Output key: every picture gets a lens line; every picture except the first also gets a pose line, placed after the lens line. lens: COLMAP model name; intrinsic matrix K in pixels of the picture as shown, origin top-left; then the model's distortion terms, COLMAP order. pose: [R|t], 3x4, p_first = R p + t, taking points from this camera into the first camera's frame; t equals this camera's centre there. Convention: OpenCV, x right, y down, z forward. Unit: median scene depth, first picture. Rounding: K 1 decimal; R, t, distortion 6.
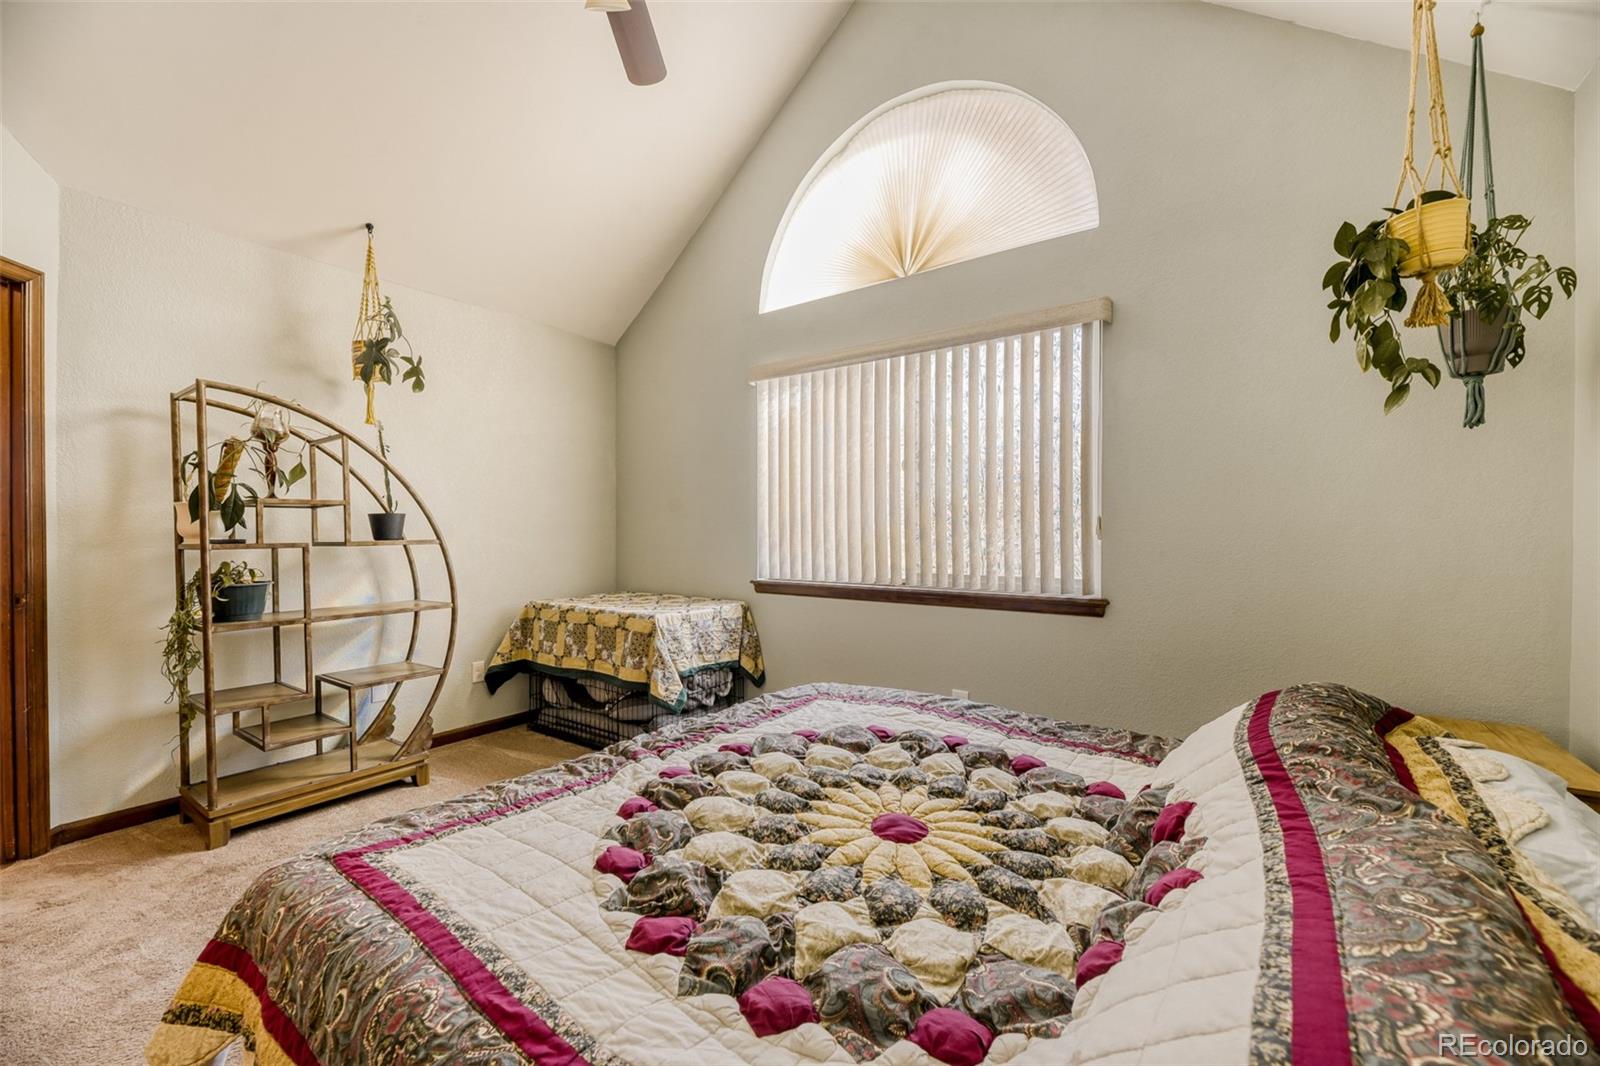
lens RADIAL K [[649.3, 0, 796.2], [0, 649.3, 539.3], [0, 0, 1]] dist [-0.000409, -0.000055]
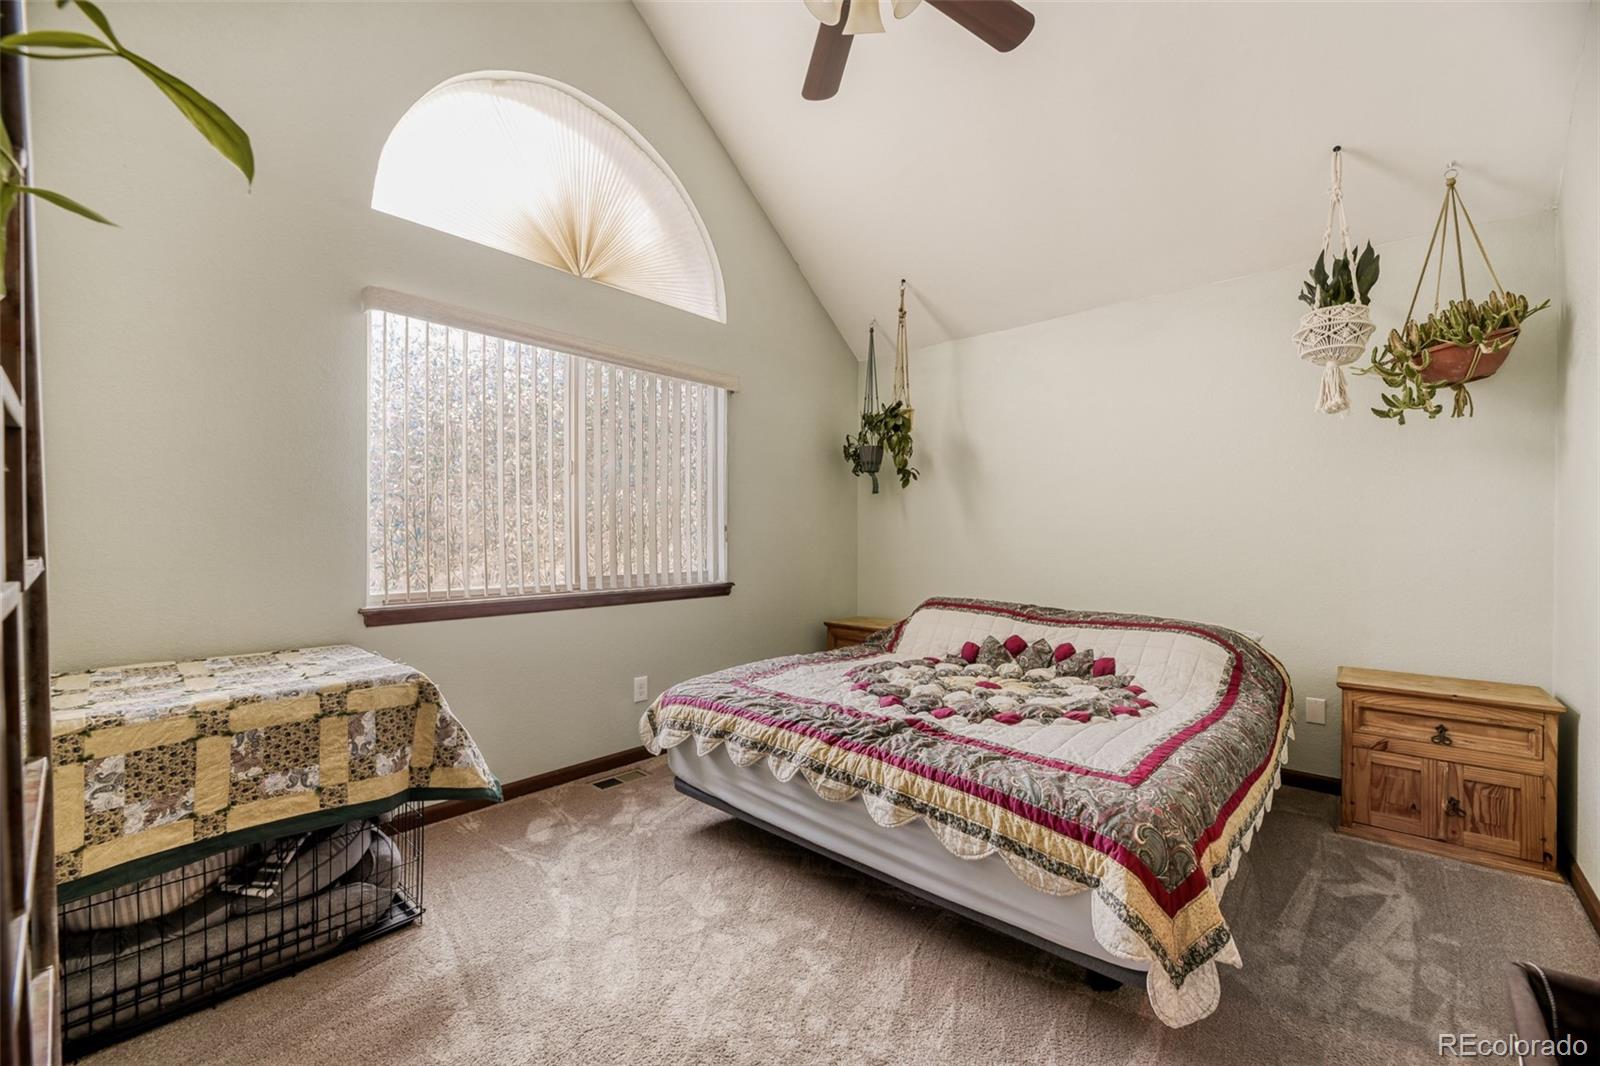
lens RADIAL K [[649.3, 0, 796.2], [0, 649.3, 539.3], [0, 0, 1]] dist [-0.000409, -0.000055]
pose [[0.088165, -0.004098, 0.996097, -0.811675], [0.005137, 0.999980, 0.003660, -0.007281], [-0.996093, 0.004794, 0.088184, 0.608853]]
